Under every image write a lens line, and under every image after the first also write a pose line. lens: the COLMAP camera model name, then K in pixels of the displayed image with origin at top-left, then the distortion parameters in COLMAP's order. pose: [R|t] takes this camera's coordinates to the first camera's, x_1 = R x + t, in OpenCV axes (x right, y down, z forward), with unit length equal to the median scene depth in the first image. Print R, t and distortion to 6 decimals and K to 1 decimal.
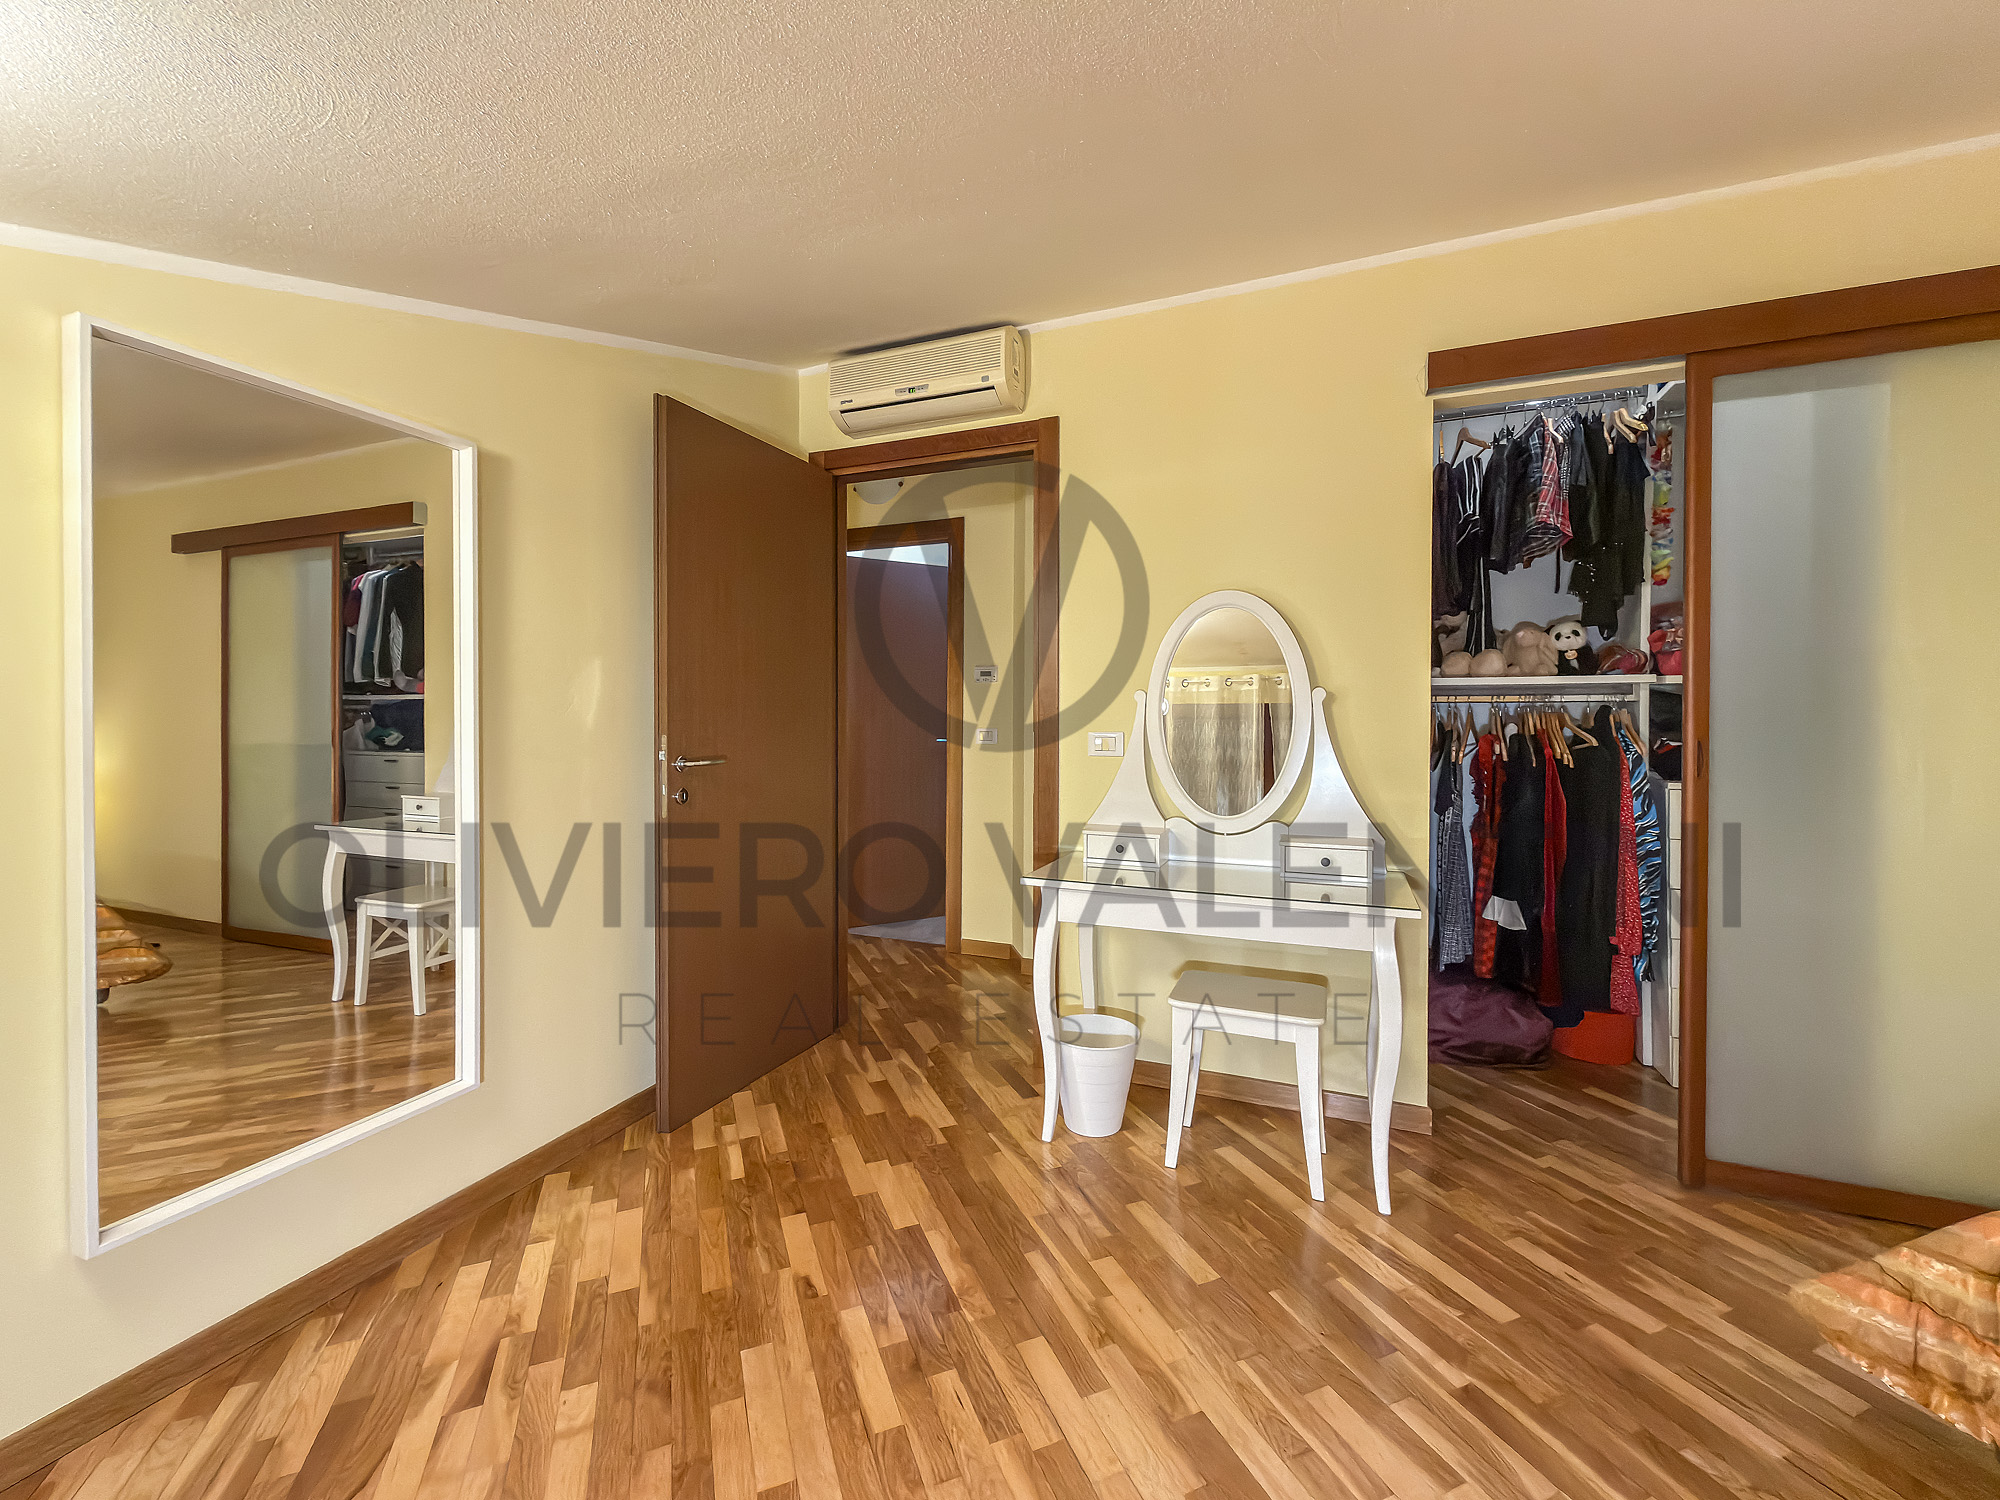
lens RADIAL K [[825.2, 0, 1004.6], [0, 825.2, 726.0], [0, 0, 1]] dist [0.005800, 0.000515]
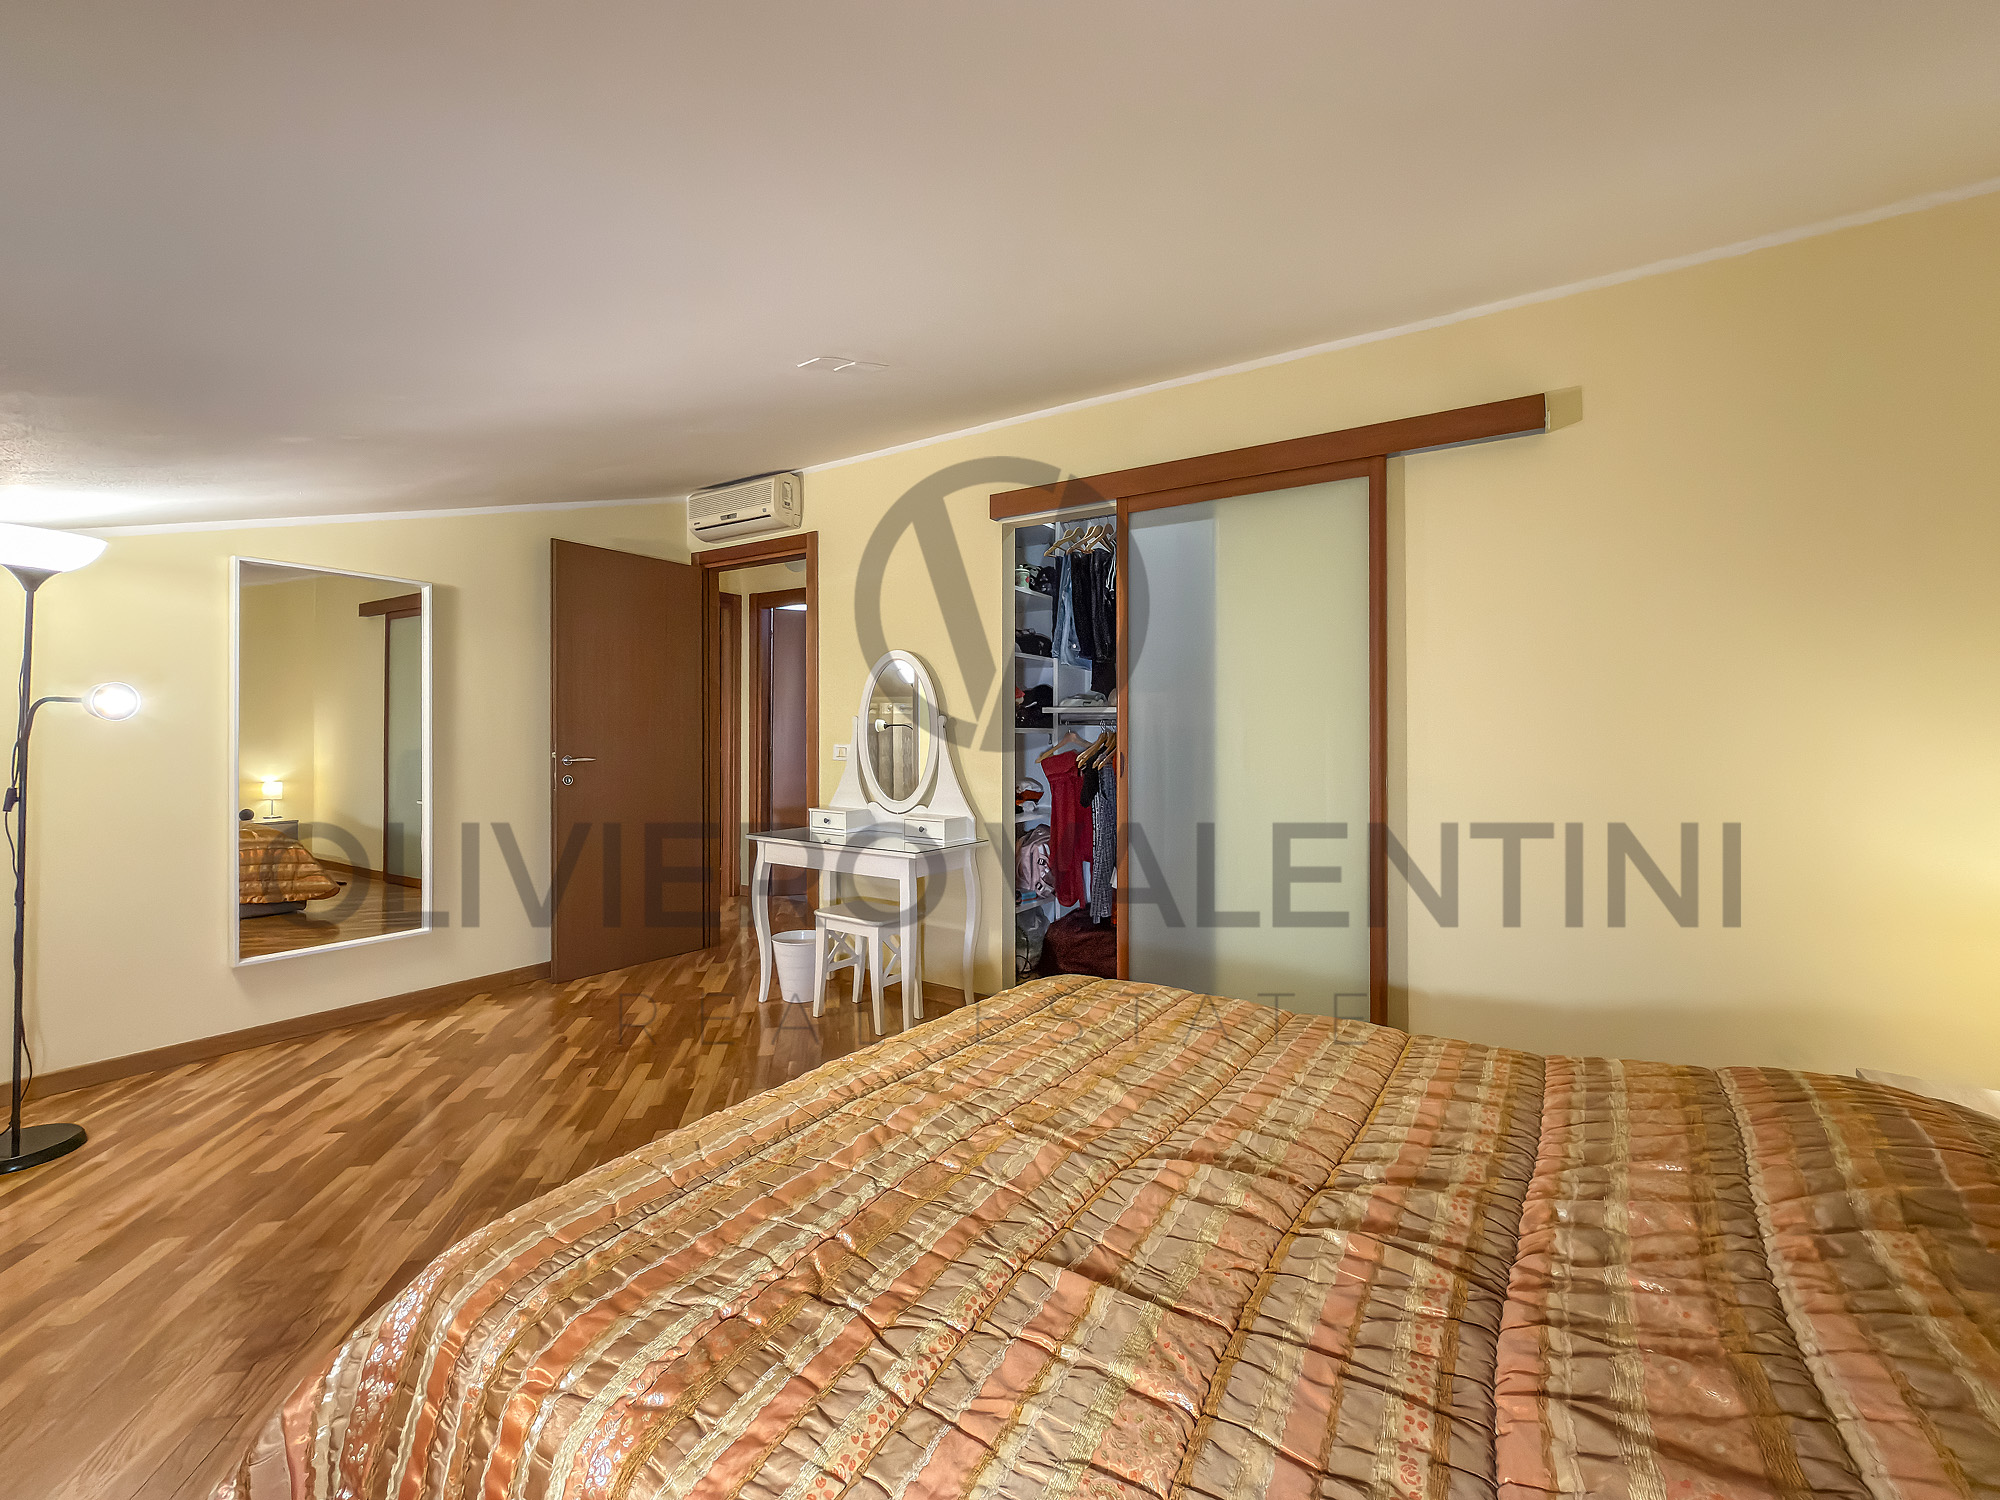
lens RADIAL K [[851.3, 0, 1012.7], [0, 851.3, 750.0], [0, 0, 1]] dist [-0.002143, -0.000268]
pose [[0.981254, 0.011080, -0.192401, 0.690530], [-0.011399, 0.999935, -0.000549, 0.014308], [0.192382, 0.002732, 0.981316, -0.419142]]
